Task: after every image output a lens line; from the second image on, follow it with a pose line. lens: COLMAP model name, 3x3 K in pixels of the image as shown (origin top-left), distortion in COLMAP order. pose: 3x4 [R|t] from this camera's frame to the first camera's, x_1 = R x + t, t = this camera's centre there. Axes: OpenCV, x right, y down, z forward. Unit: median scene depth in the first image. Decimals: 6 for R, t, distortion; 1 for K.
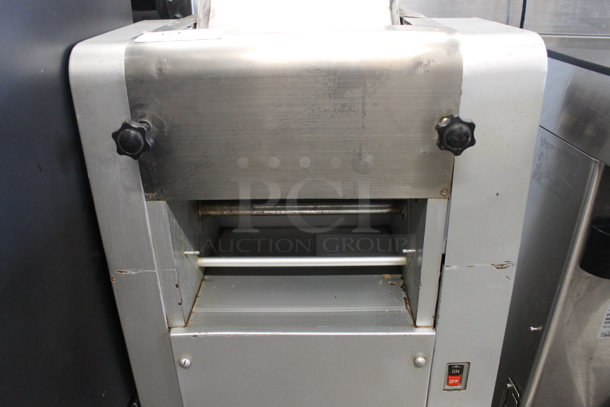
lens RADIAL K [[514.9, 0, 305.3], [0, 514.9, 204.7], [0, 0, 1]] dist [-0.151321, 0.115326]
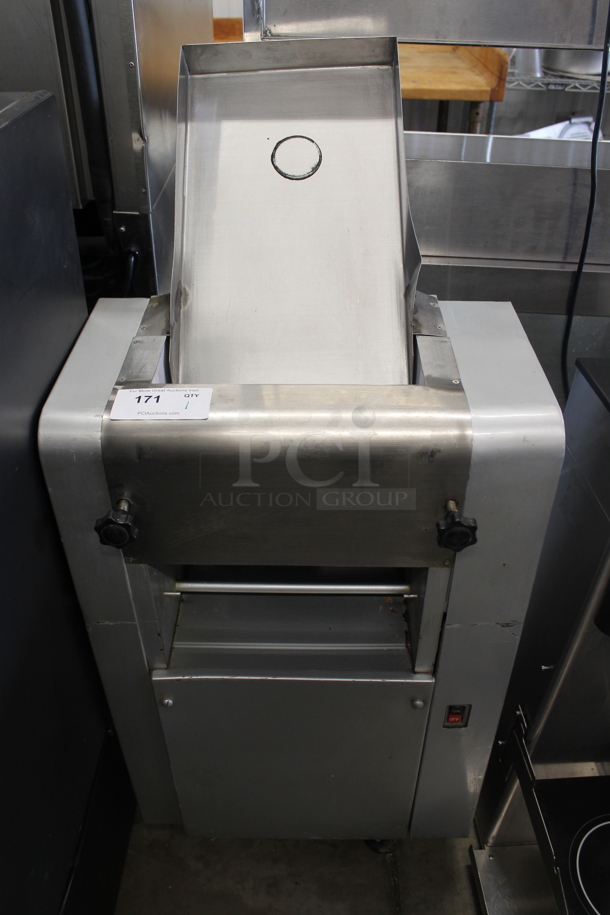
lens RADIAL K [[772.4, 0, 297.7], [0, 772.4, 458.7], [0, 0, 1]] dist [-0.151321, 0.115326]
pose [[0.999935, 0.009685, 0.006047, -0.009469], [-0.010749, 0.977084, 0.212584, -0.441981], [-0.003849, -0.212635, 0.977124, -0.288266]]
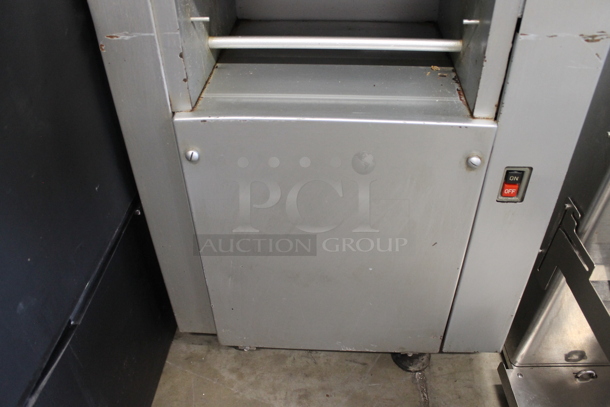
lens RADIAL K [[514.9, 0, 306.4], [0, 514.9, 202.7], [0, 0, 1]] dist [-0.151321, 0.115326]
pose [[0.999051, 0.031747, -0.029810, -0.021697], [-0.023288, 0.967888, 0.250301, 0.175481], [0.036799, -0.249370, 0.967709, 0.168753]]
